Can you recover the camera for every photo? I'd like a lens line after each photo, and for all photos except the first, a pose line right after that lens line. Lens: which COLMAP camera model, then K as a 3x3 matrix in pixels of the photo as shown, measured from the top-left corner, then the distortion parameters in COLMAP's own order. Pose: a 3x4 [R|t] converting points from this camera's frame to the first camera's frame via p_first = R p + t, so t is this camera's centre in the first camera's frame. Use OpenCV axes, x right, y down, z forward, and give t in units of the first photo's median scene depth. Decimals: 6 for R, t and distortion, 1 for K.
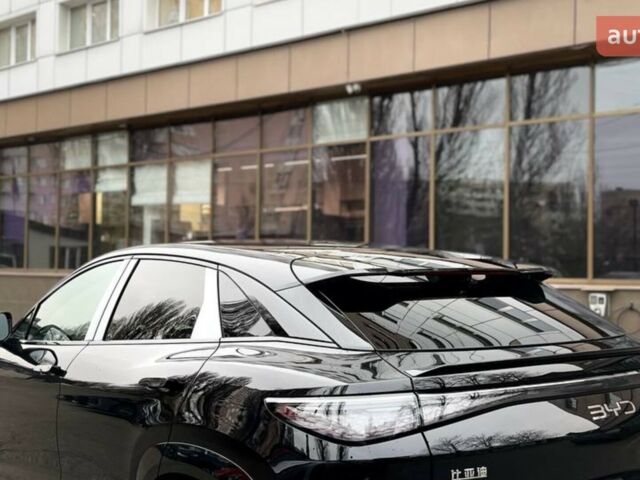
lens RADIAL K [[874.0, 0, 320.0], [0, 874.0, 240.0], [0, 0, 1]] dist [0.151322, -0.439820]
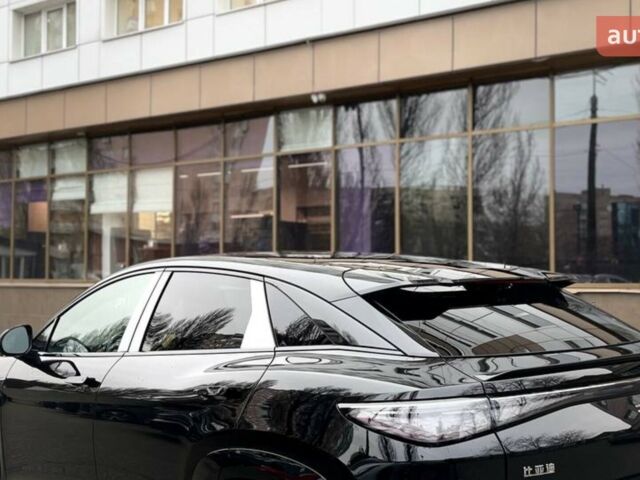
lens RADIAL K [[874.3, 0, 320.6], [0, 874.3, 234.6], [0, 0, 1]] dist [0.141813, -0.394876]
pose [[0.997454, -0.008711, 0.070773, -0.035241], [0.009563, 0.999886, -0.011713, -0.002635], [-0.070663, 0.012360, 0.997424, -0.012823]]
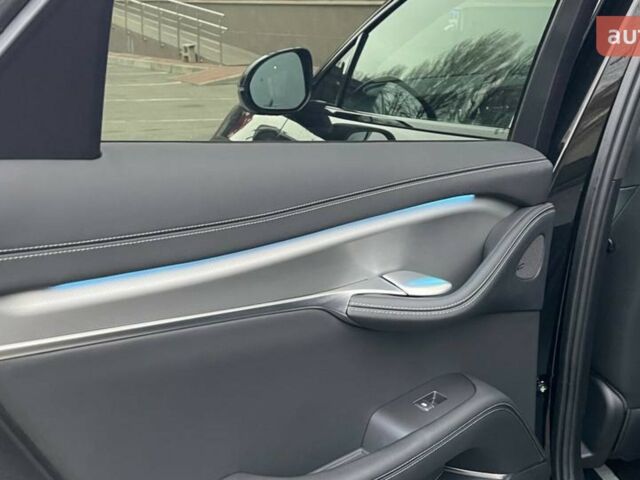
lens RADIAL K [[874.3, 0, 320.6], [0, 874.3, 234.6], [0, 0, 1]] dist [0.141813, -0.394876]
pose [[0.961772, 0.057708, -0.267702, -0.082957], [0.019133, 0.960996, 0.275898, 0.018527], [0.273183, -0.270473, 0.923155, 0.211458]]
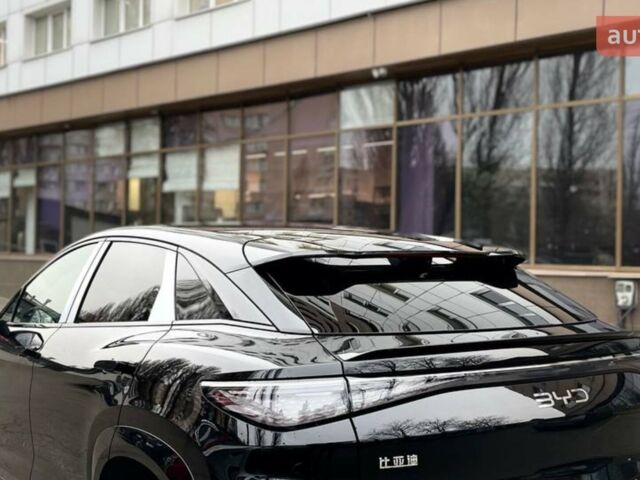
lens RADIAL K [[874.0, 0, 320.0], [0, 874.0, 240.0], [0, 0, 1]] dist [0.151322, -0.439820]
pose [[0.998490, 0.003139, -0.054846, 0.027839], [-0.002367, 0.999897, 0.014143, 0.001865], [0.054885, -0.013992, 0.998395, 0.007632]]
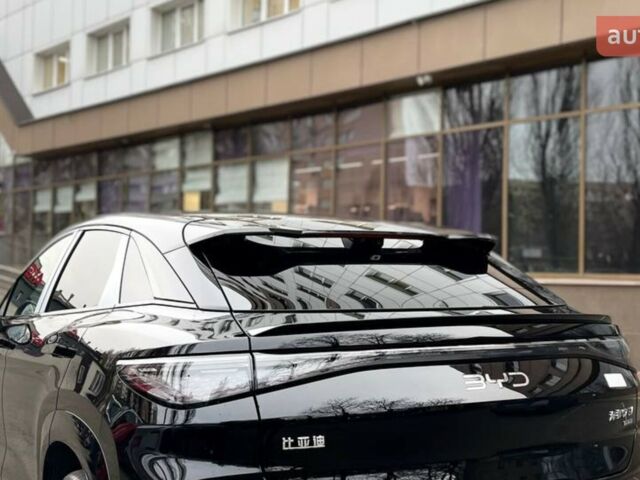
lens RADIAL K [[874.0, 0, 320.0], [0, 874.0, 240.0], [0, 0, 1]] dist [0.151322, -0.439820]
pose [[0.990160, 0.000710, -0.139938, 0.064158], [-0.001791, 0.999970, -0.007599, 0.013081], [0.139929, 0.007775, 0.990131, 0.021962]]
